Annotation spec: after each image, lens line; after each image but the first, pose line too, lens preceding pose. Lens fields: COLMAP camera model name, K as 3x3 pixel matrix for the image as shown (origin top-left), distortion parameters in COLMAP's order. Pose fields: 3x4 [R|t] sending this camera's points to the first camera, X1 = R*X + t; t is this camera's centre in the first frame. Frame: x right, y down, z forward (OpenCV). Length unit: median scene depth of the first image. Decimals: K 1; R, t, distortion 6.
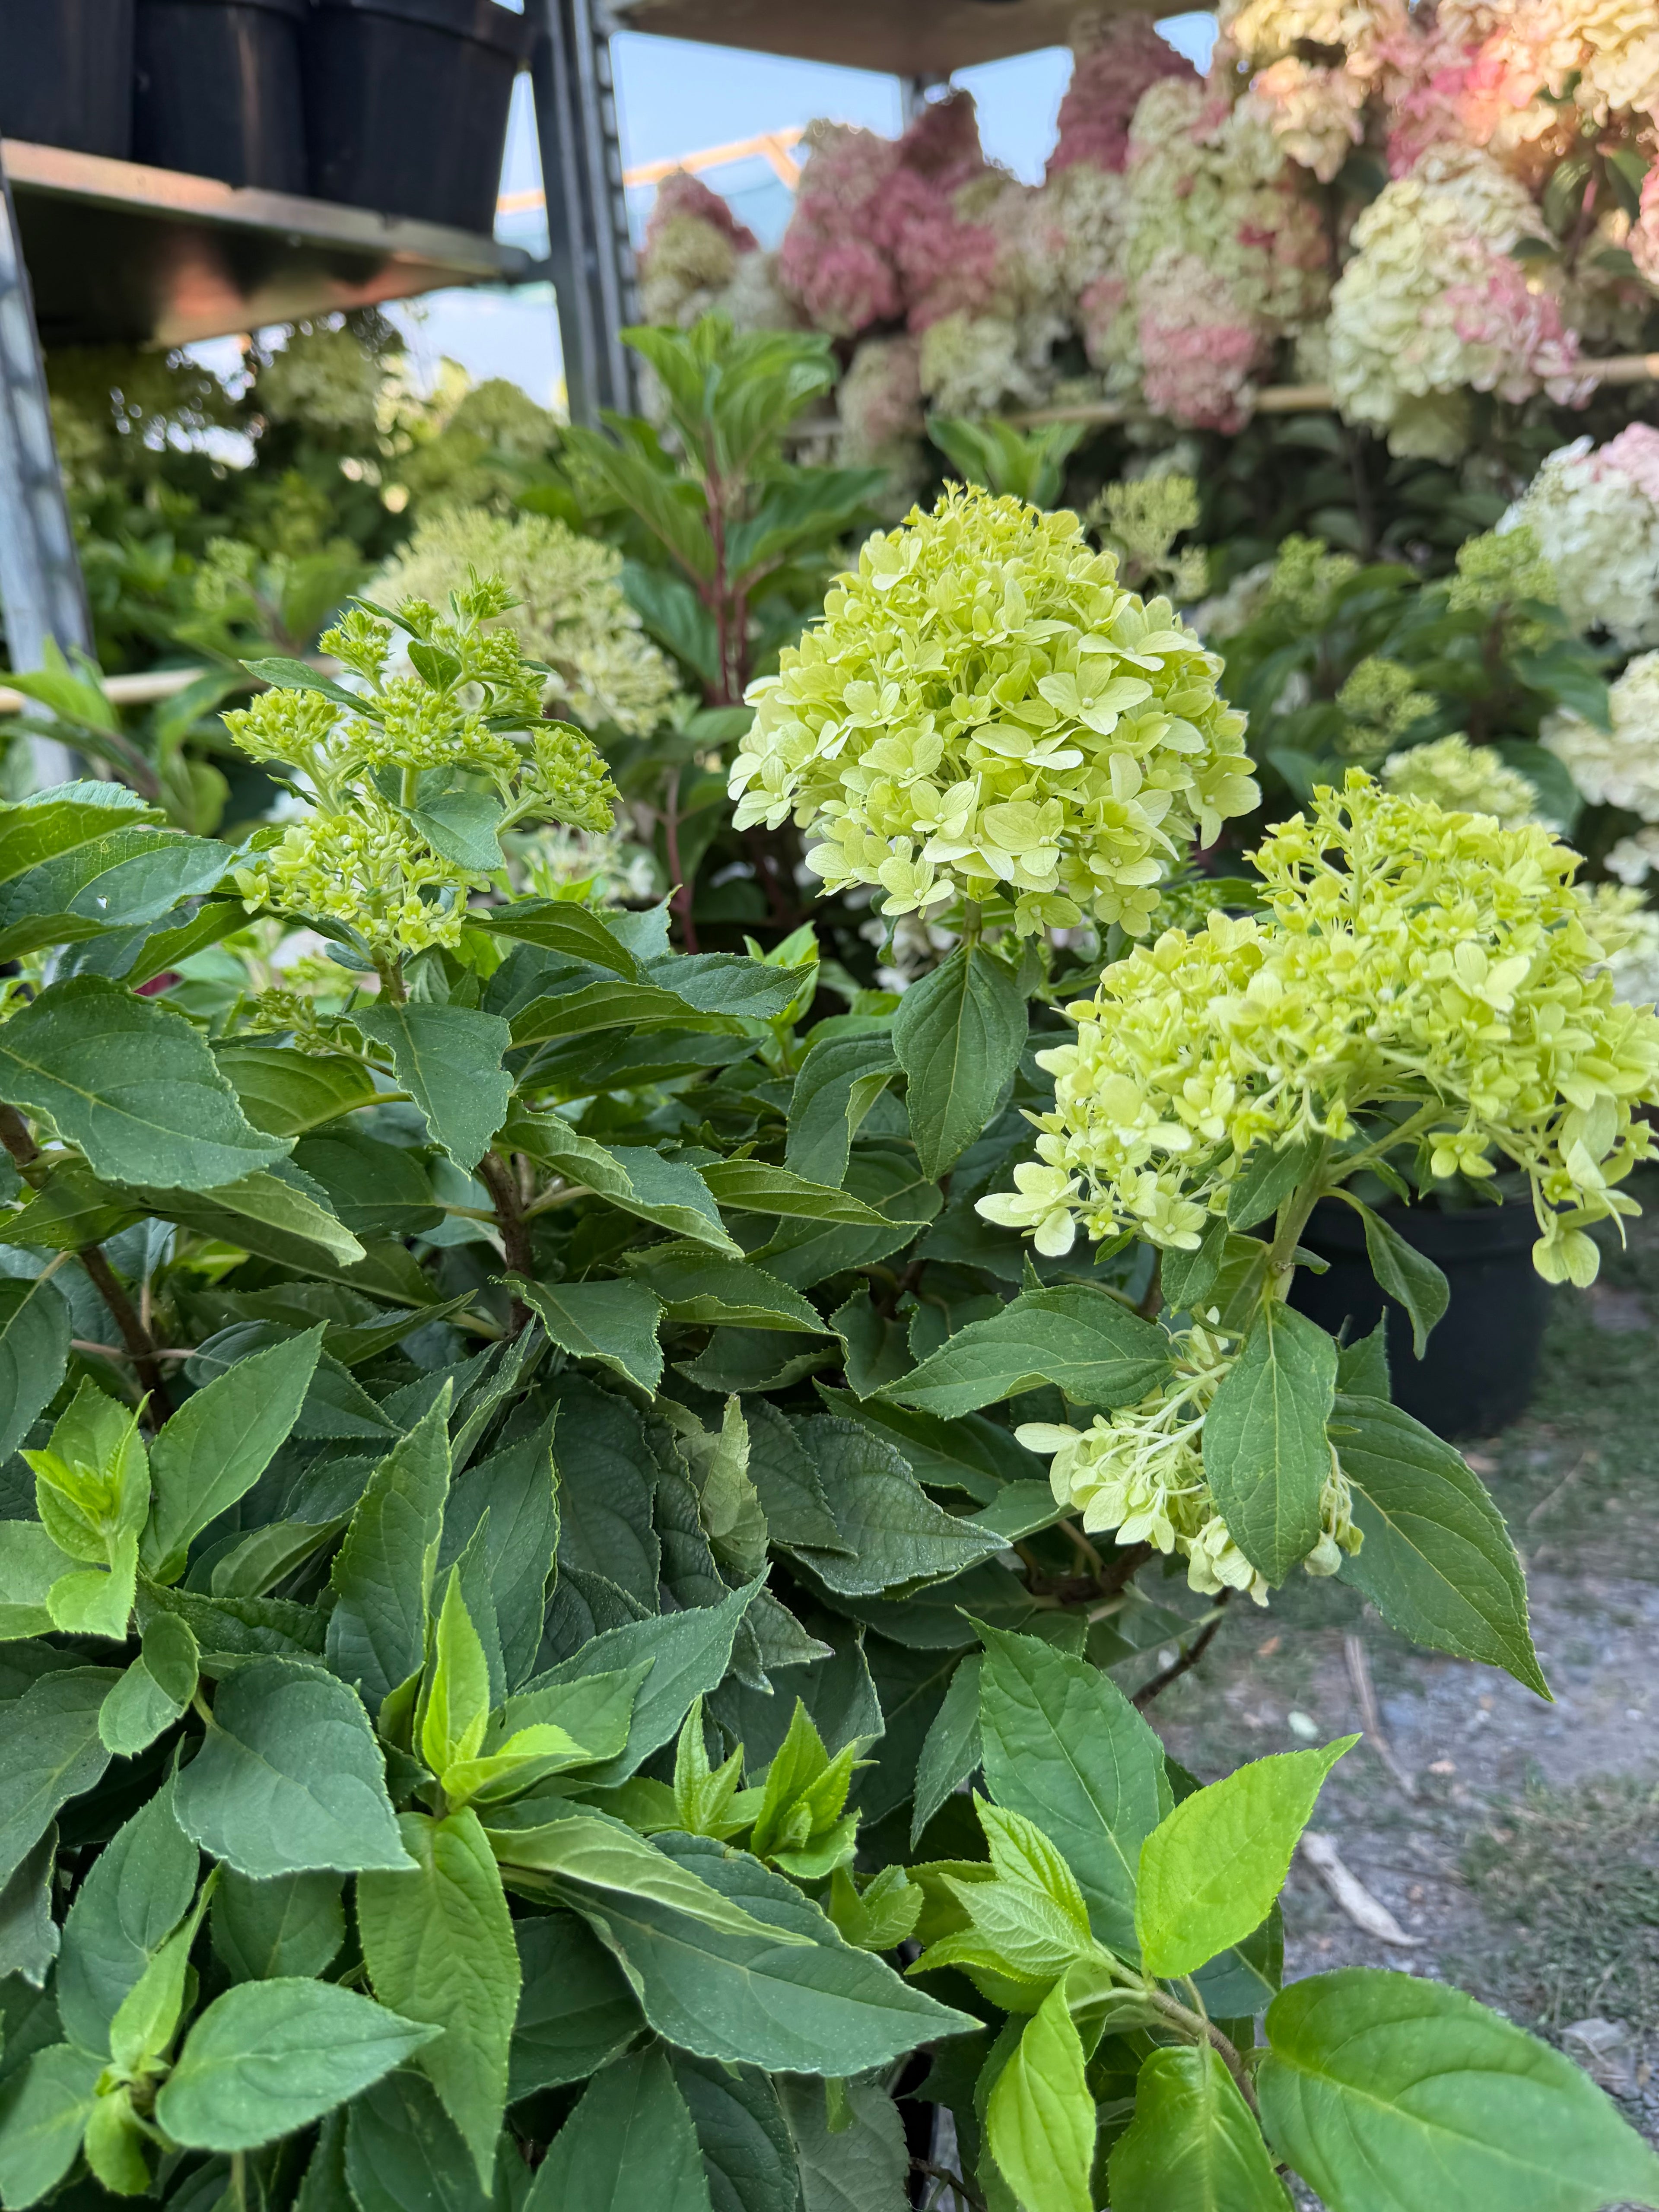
lens RADIAL K [[1582.3, 0, 829.5], [0, 1582.3, 1106.0], [0, 0, 1]] dist [-0.019948, 0.001593]
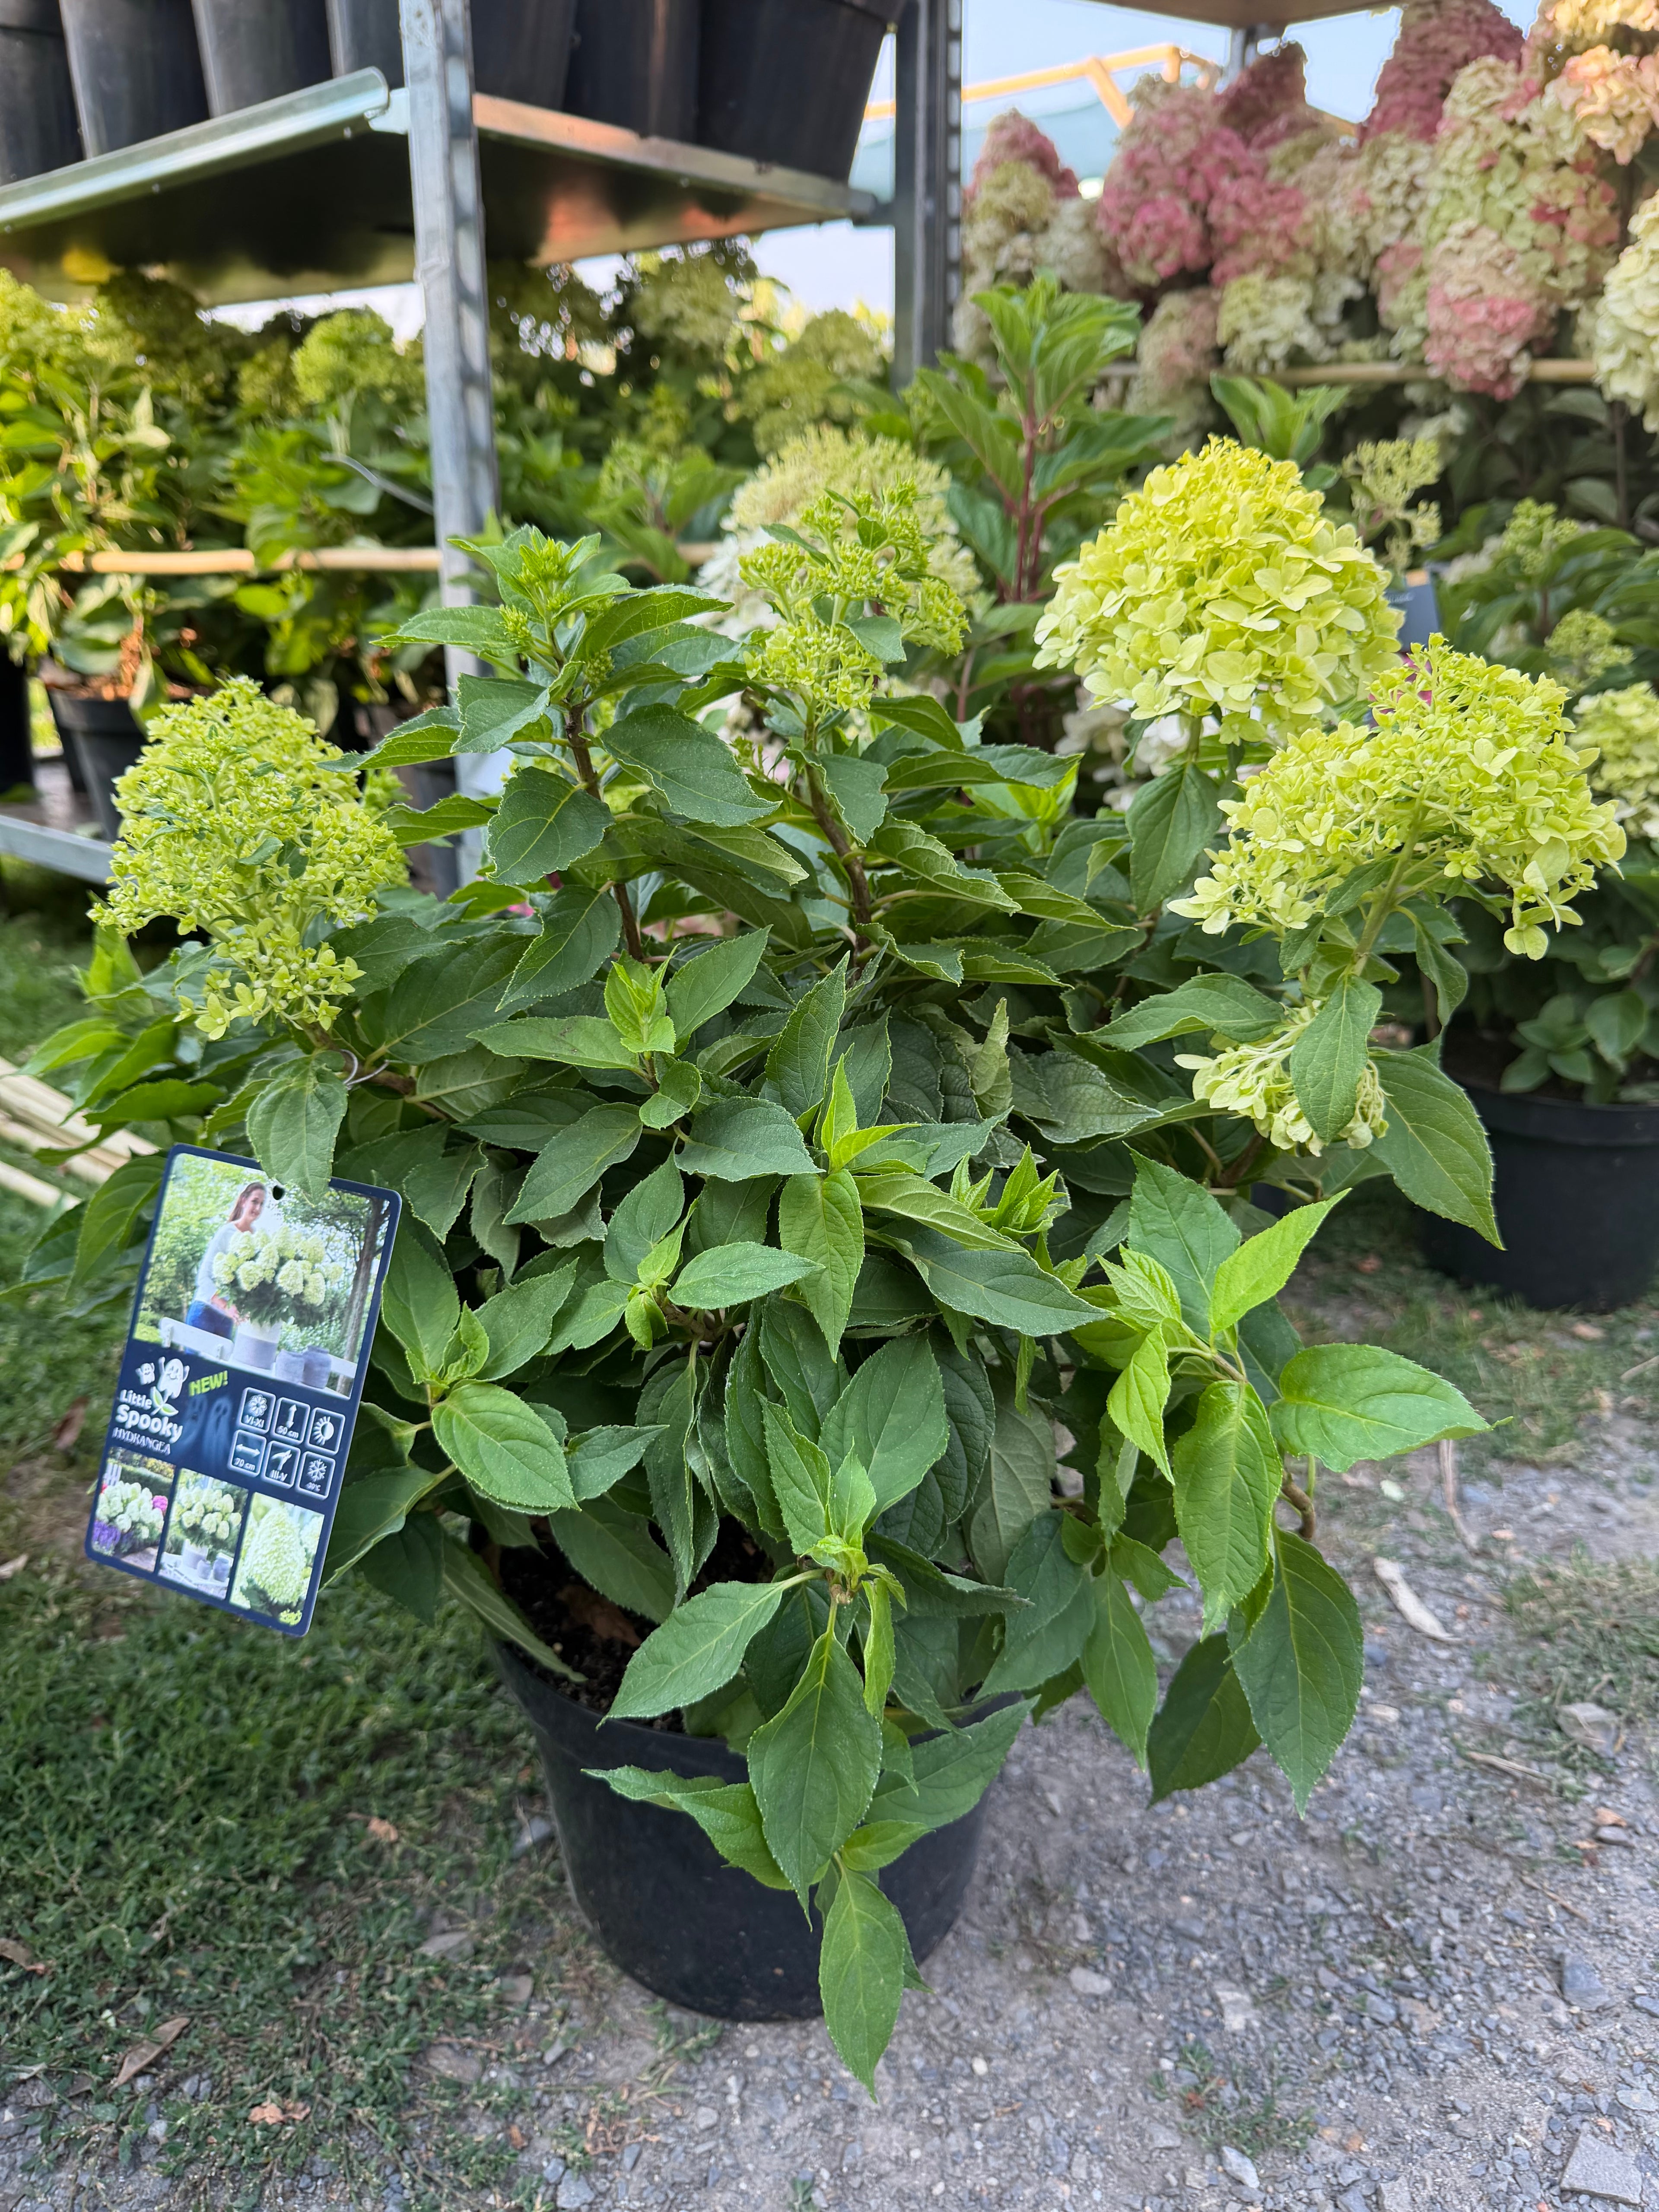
lens RADIAL K [[1585.7, 0, 831.6], [0, 1585.7, 1137.8], [0, 0, 1]] dist [-0.015556, -0.004863]
pose [[0.985352, 0.117270, -0.123813, -0.005102], [-0.110132, 0.991917, 0.063029, 0.073821], [0.130204, -0.048470, 0.990302, -0.198083]]
